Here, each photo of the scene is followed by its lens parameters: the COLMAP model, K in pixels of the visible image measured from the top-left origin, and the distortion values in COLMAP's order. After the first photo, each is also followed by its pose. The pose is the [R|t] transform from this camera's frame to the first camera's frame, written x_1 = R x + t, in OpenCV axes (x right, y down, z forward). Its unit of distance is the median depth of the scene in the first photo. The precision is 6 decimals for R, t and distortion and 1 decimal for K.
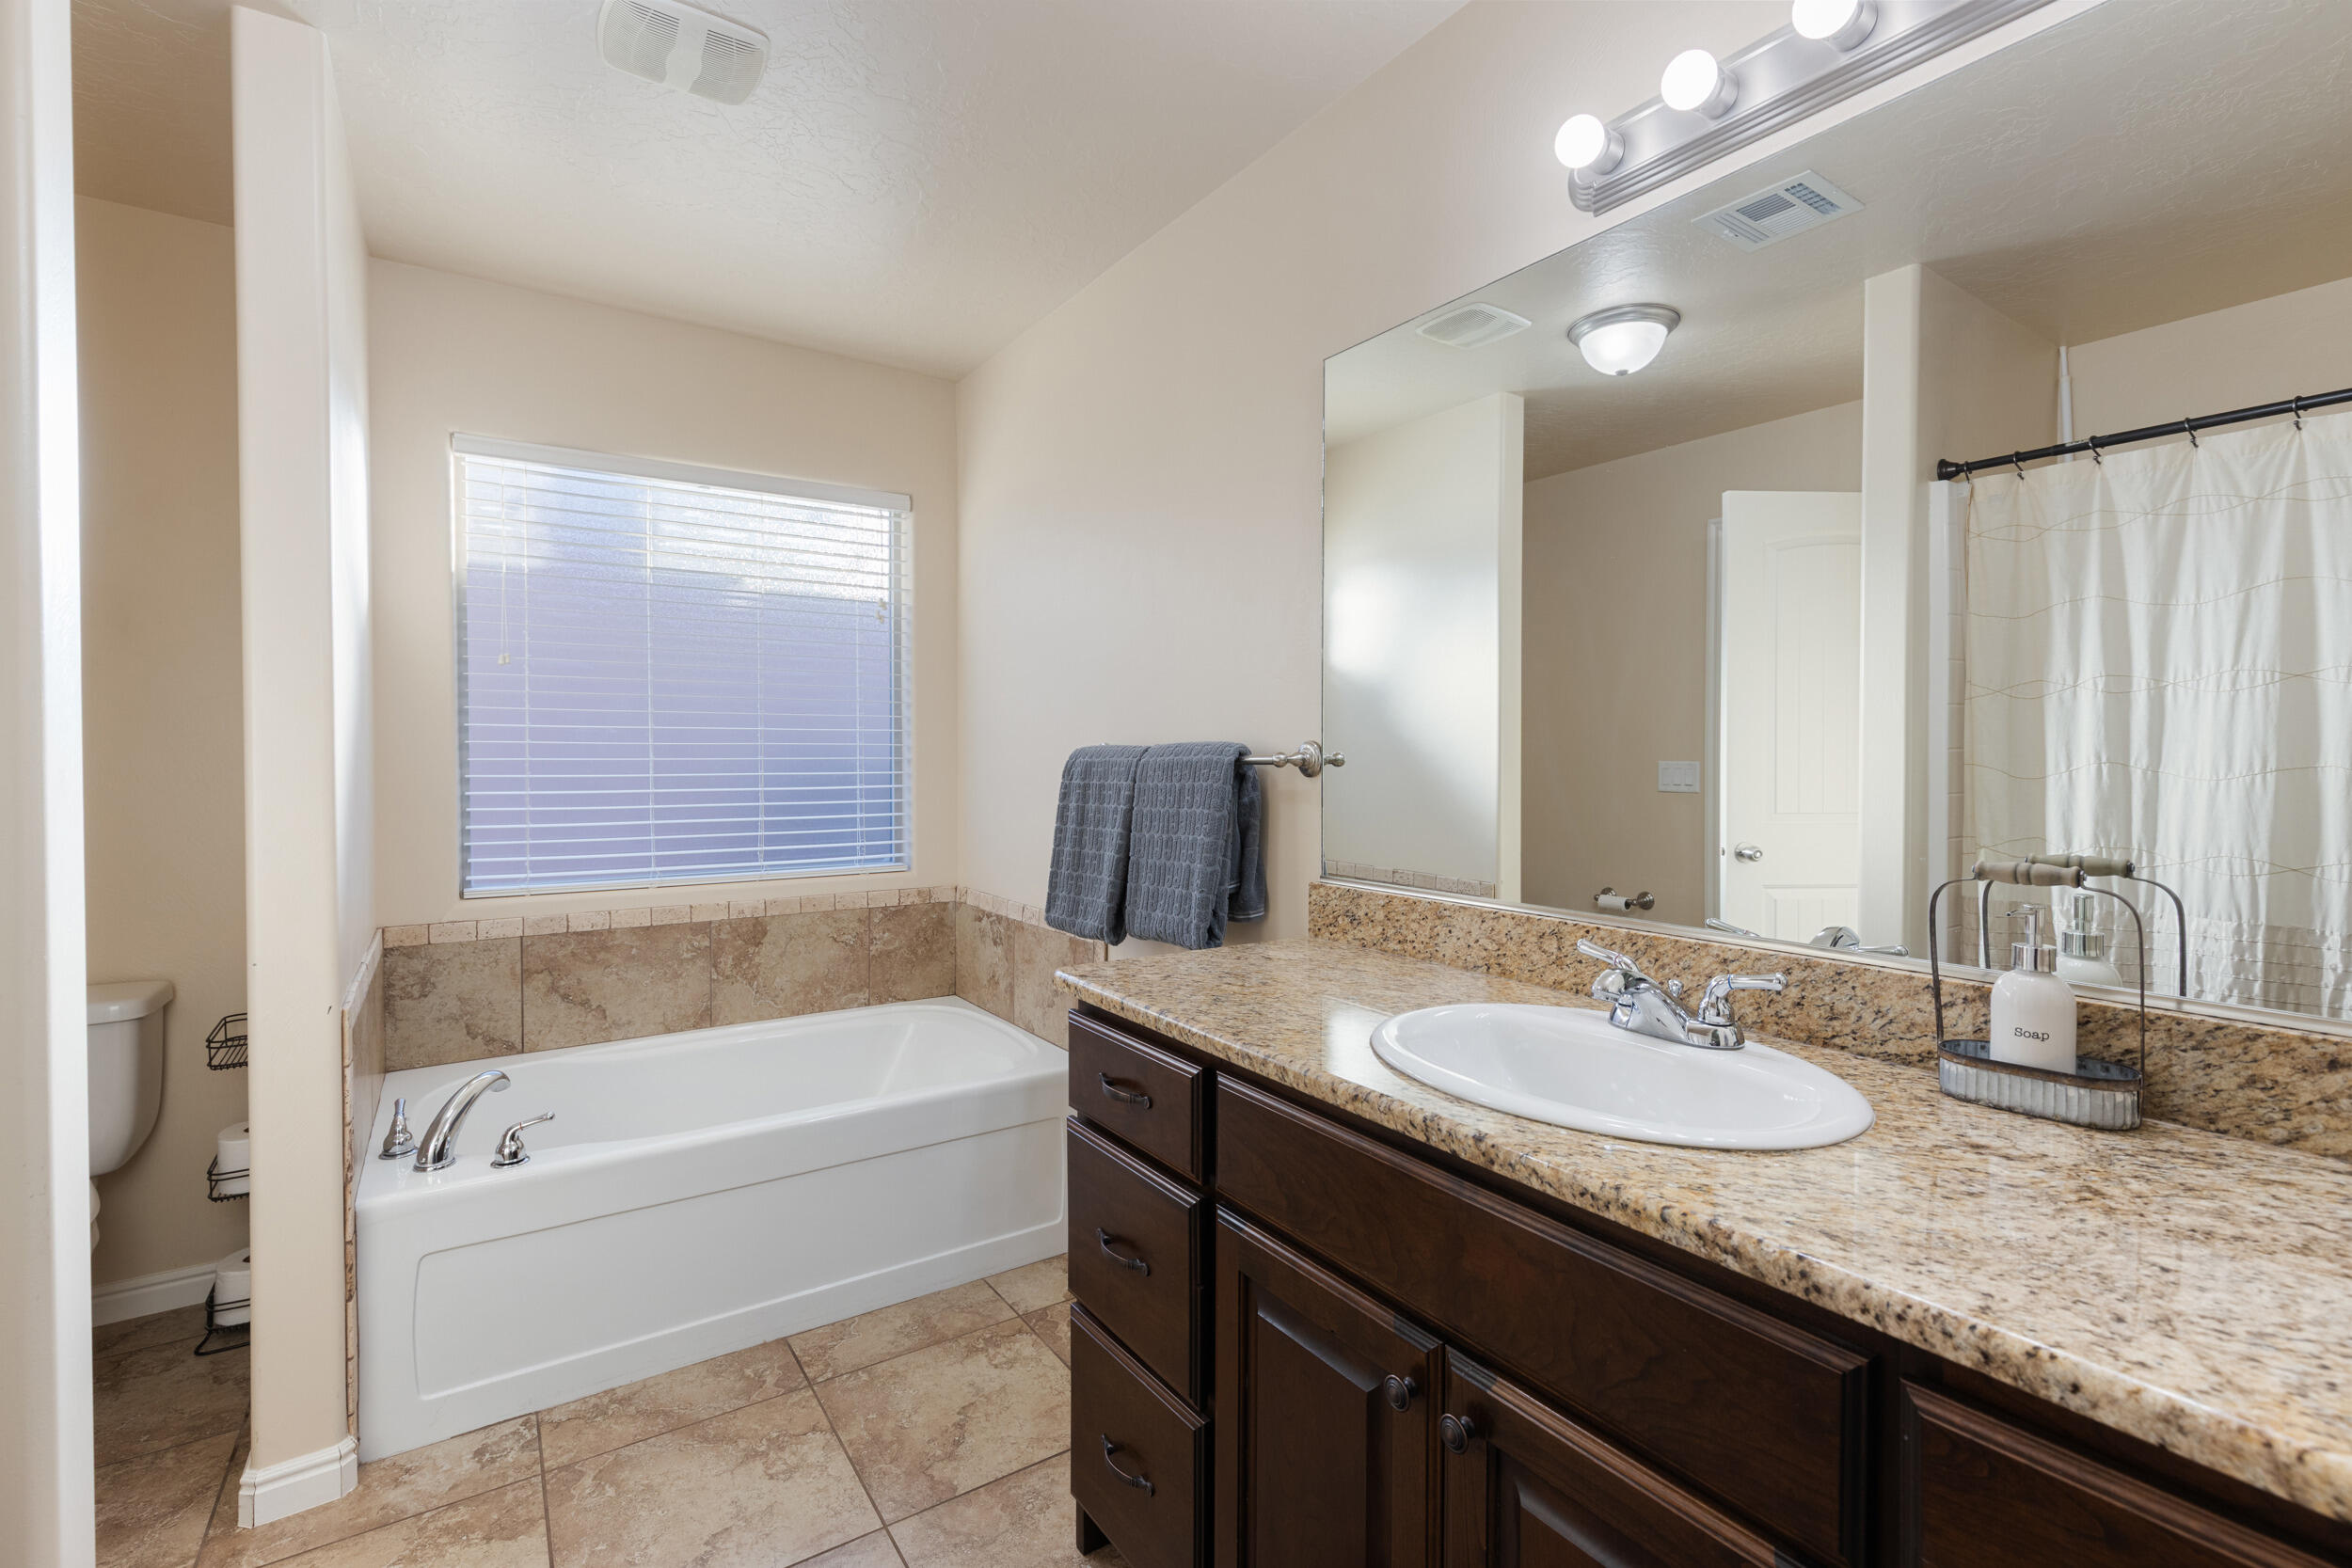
lens RADIAL K [[1045.8, 0, 1172.3], [0, 1045.8, 769.8], [0, 0, 1]] dist [0.003232, -0.000127]
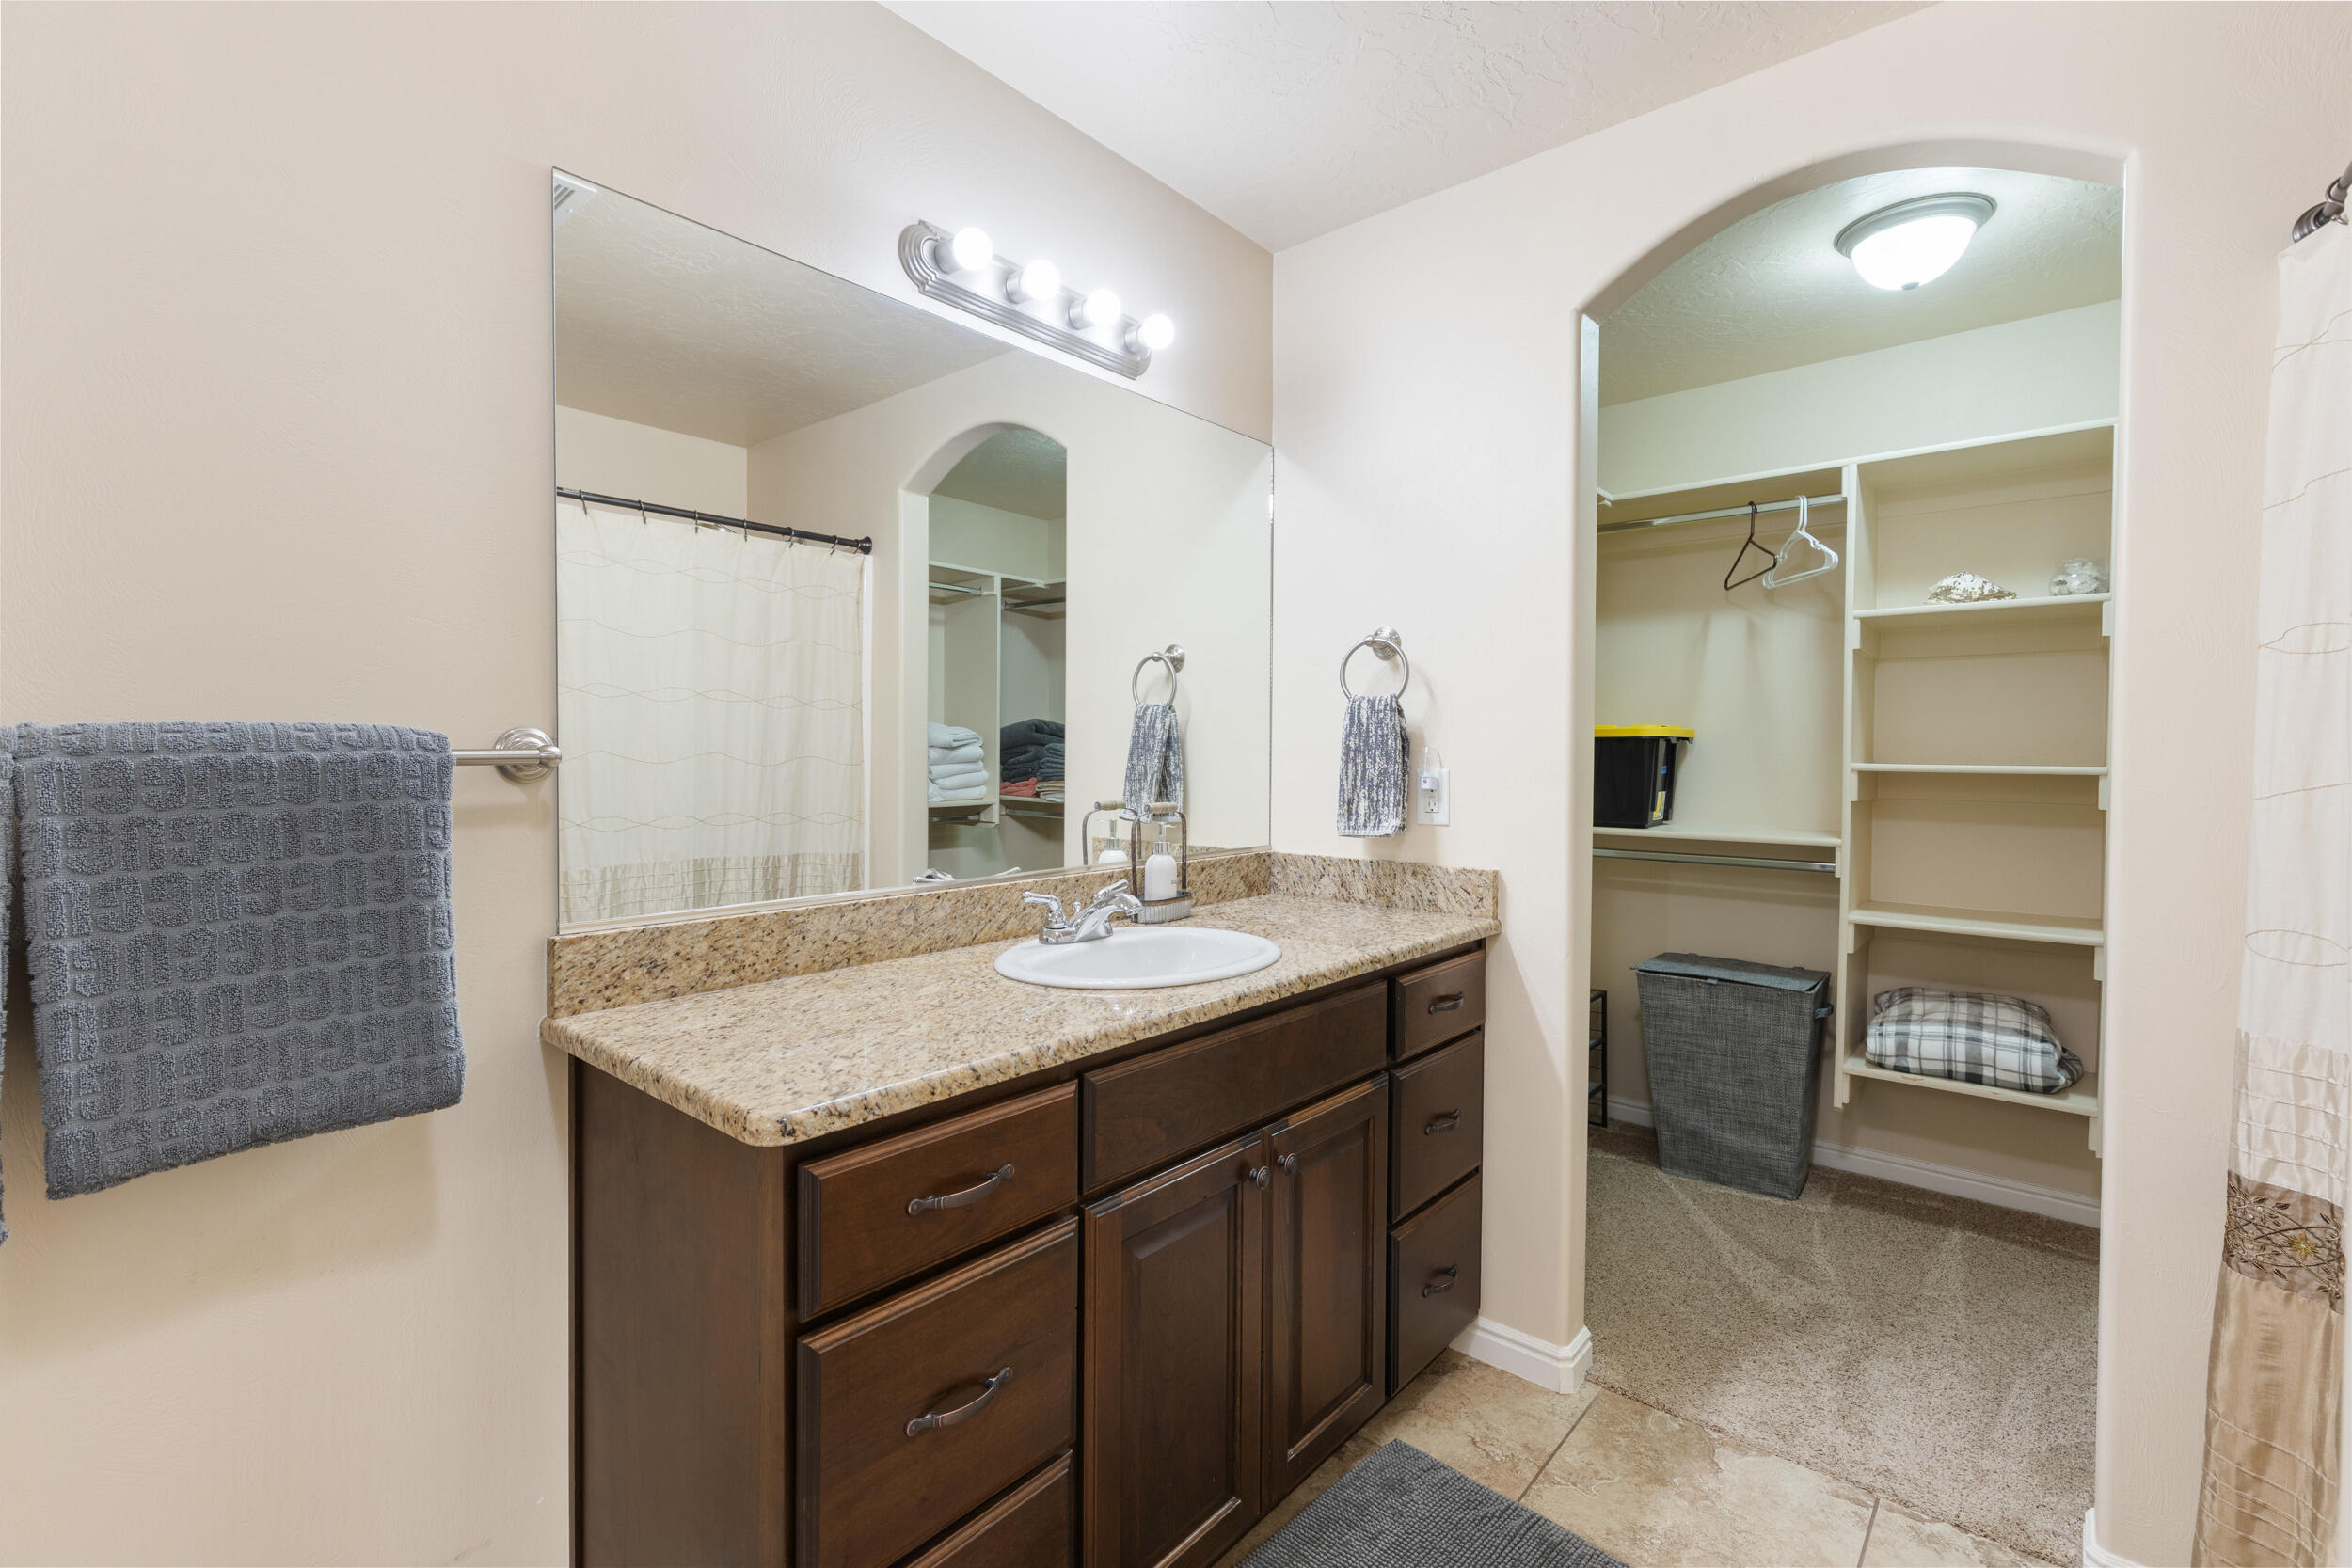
lens RADIAL K [[1045.8, 0, 1175.4], [0, 1045.8, 770.6], [0, 0, 1]] dist [0.003232, -0.000127]
pose [[-0.259794, -0.021734, 0.965419, -0.905817], [0.011592, 0.999604, 0.025623, -0.018834], [-0.965594, 0.017848, -0.259440, 1.154899]]
